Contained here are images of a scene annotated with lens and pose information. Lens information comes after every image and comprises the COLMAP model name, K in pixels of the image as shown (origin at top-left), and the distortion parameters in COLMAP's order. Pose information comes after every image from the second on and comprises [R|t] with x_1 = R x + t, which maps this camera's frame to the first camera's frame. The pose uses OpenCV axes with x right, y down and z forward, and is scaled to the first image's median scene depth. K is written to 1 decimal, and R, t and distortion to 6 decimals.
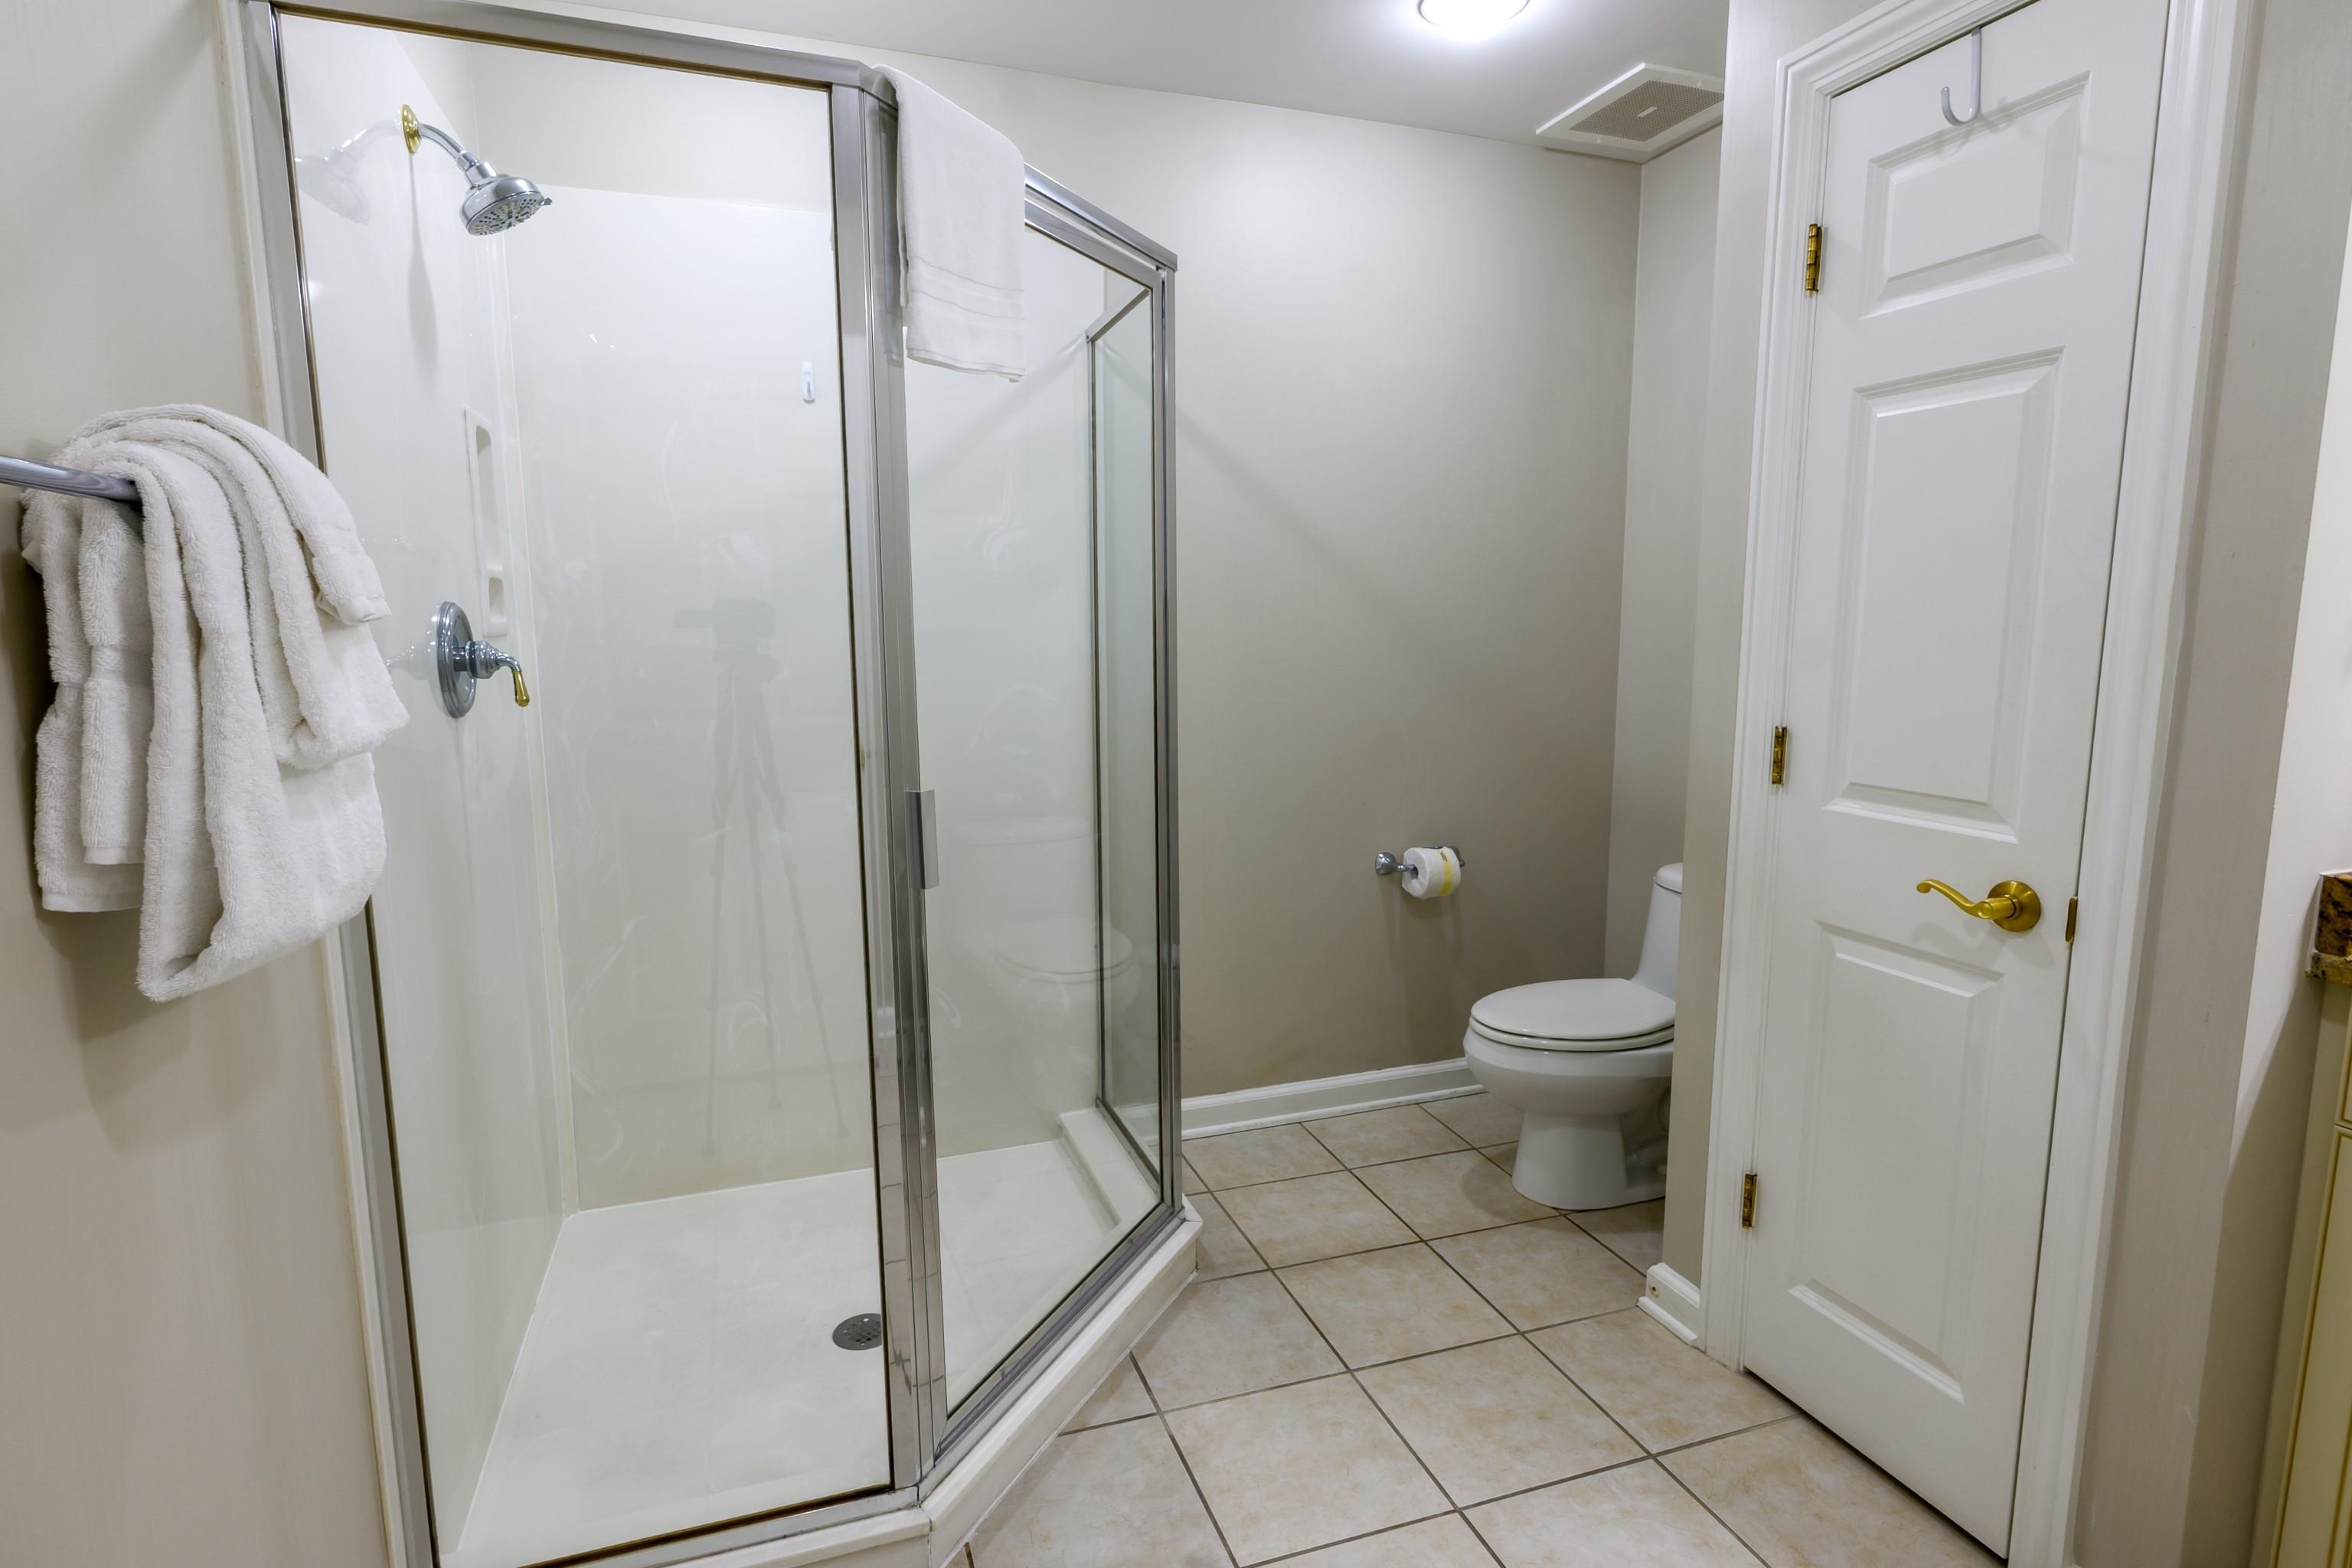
lens RADIAL K [[1205.8, 0, 1201.2], [0, 1205.8, 793.8], [0, 0, 1]] dist [-0.001670, 0.000399]
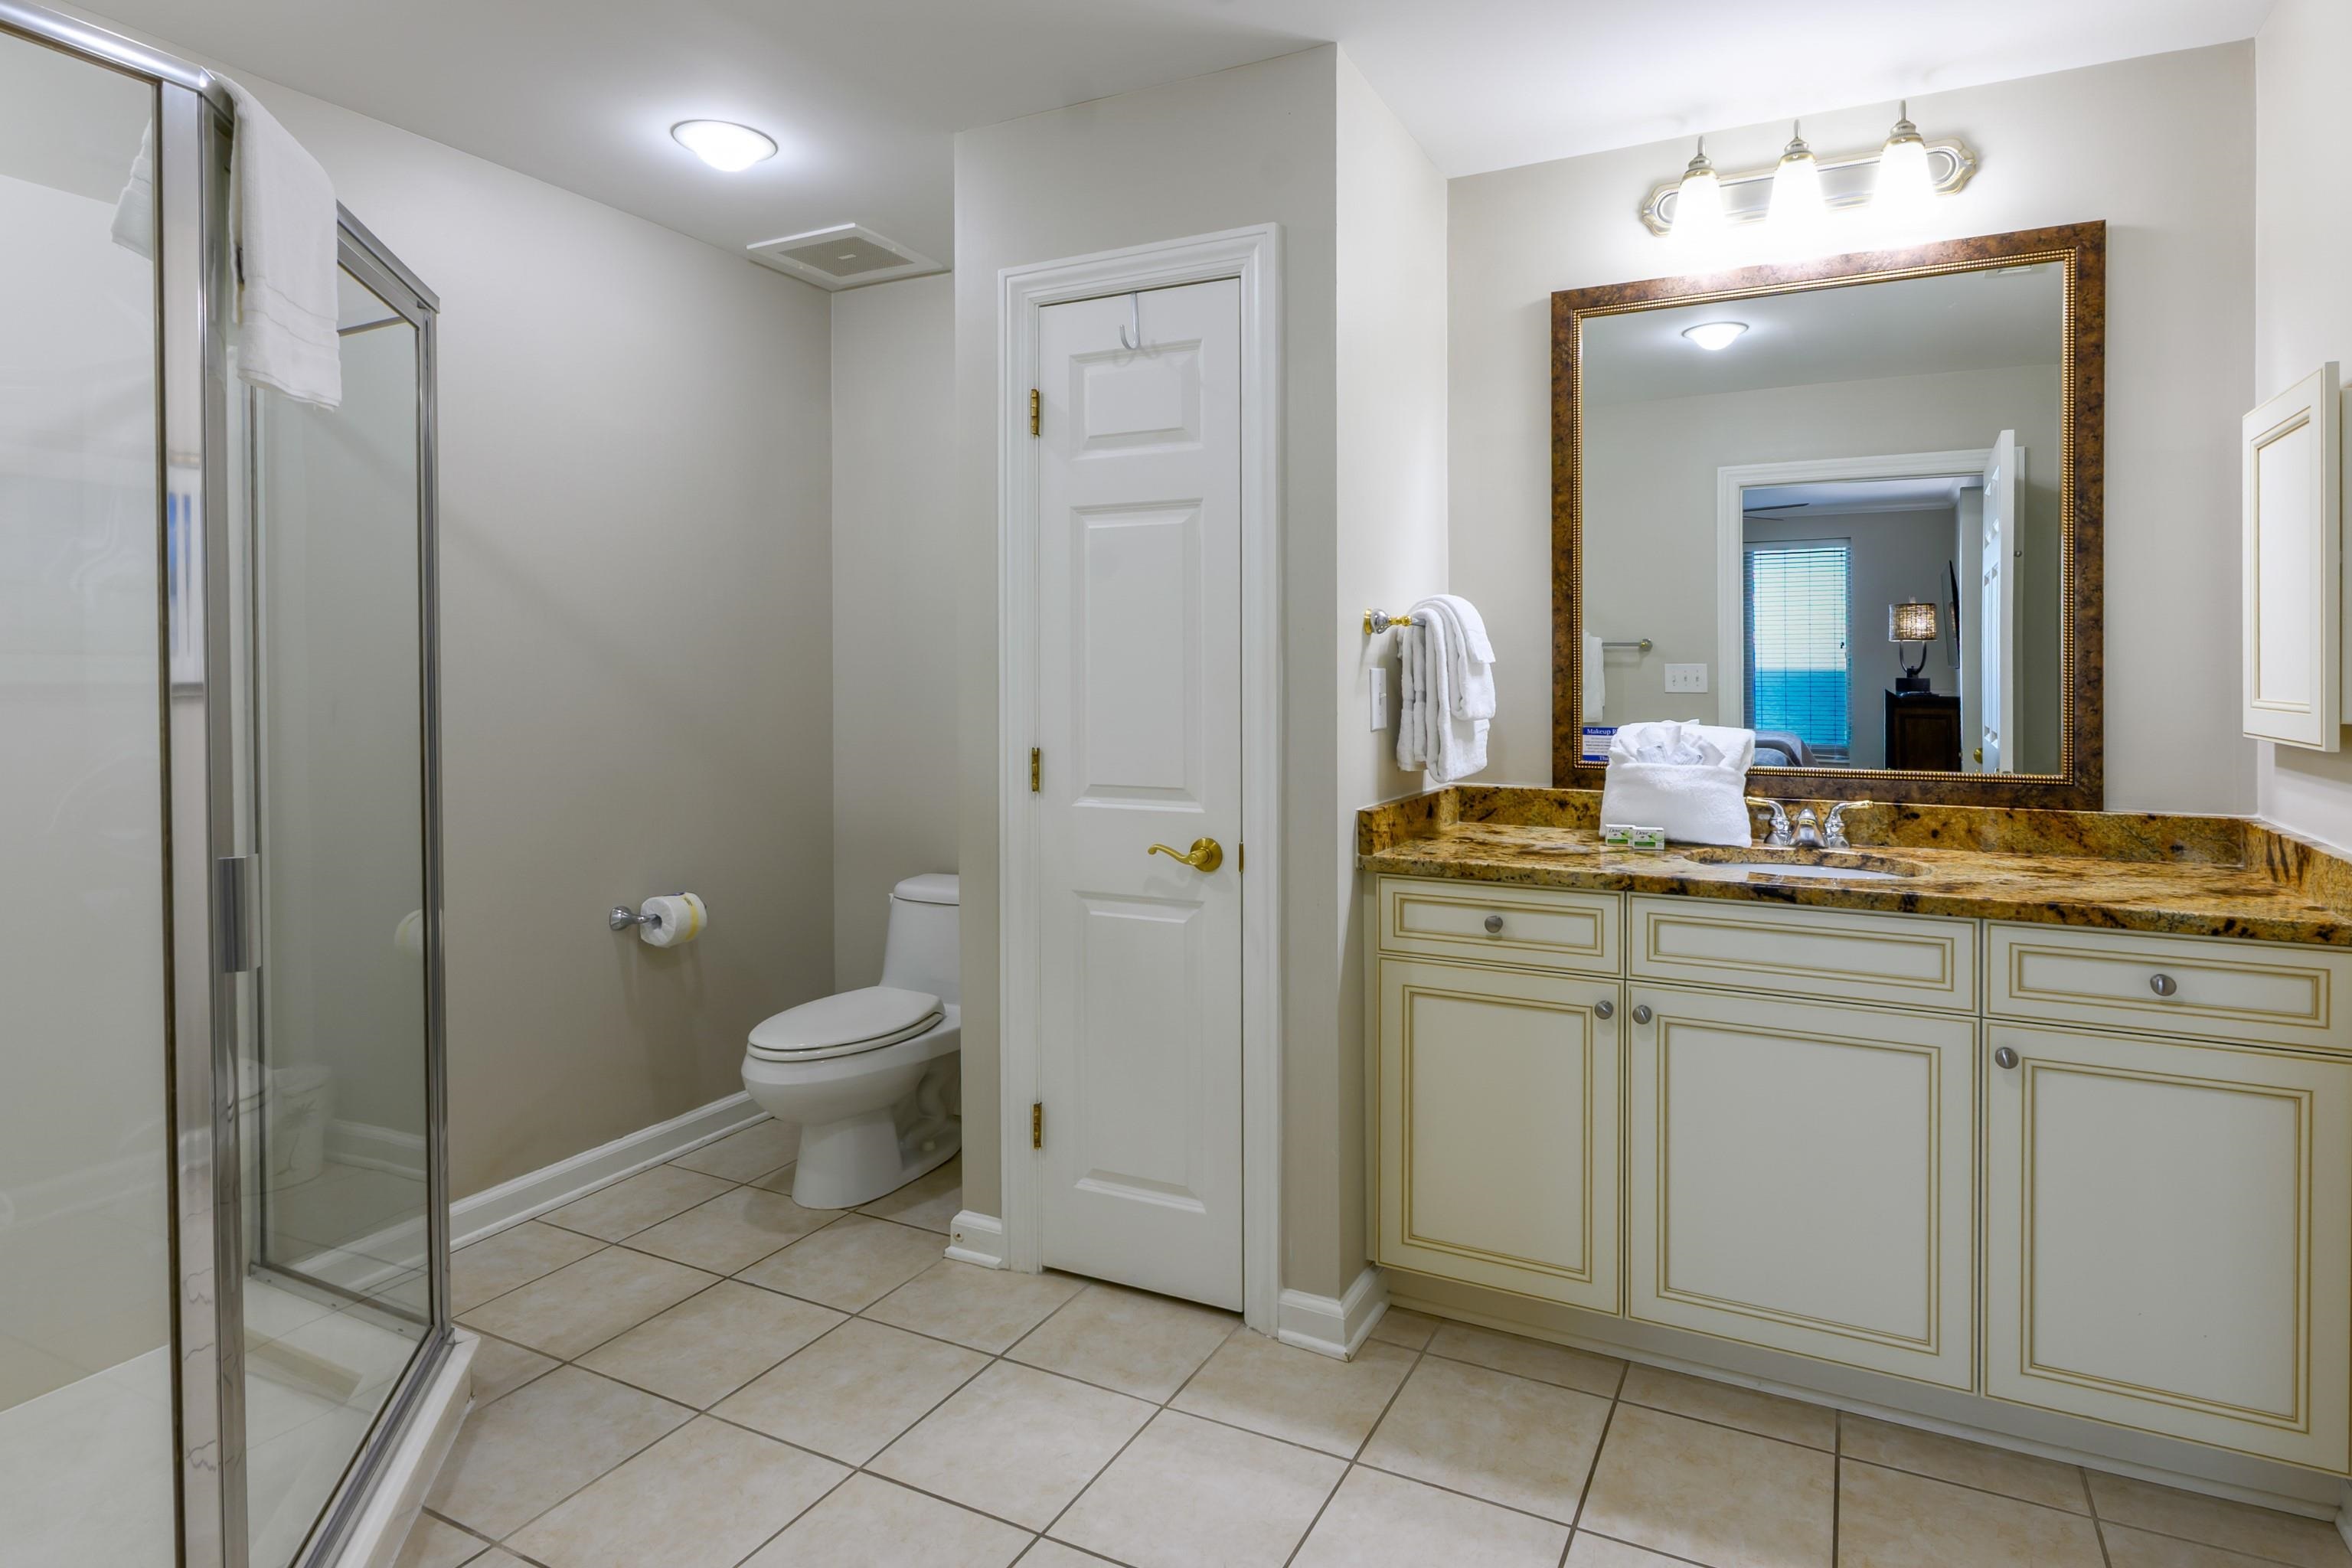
lens RADIAL K [[1282.8, 0, 1179.8], [0, 1282.8, 689.8], [0, 0, 1]] dist [0.000457, 0.000716]
pose [[0.735153, -0.006028, 0.677874, -0.305847], [0.098593, 0.990279, -0.098118, 0.030093], [-0.670693, 0.138966, 0.728601, -0.123685]]
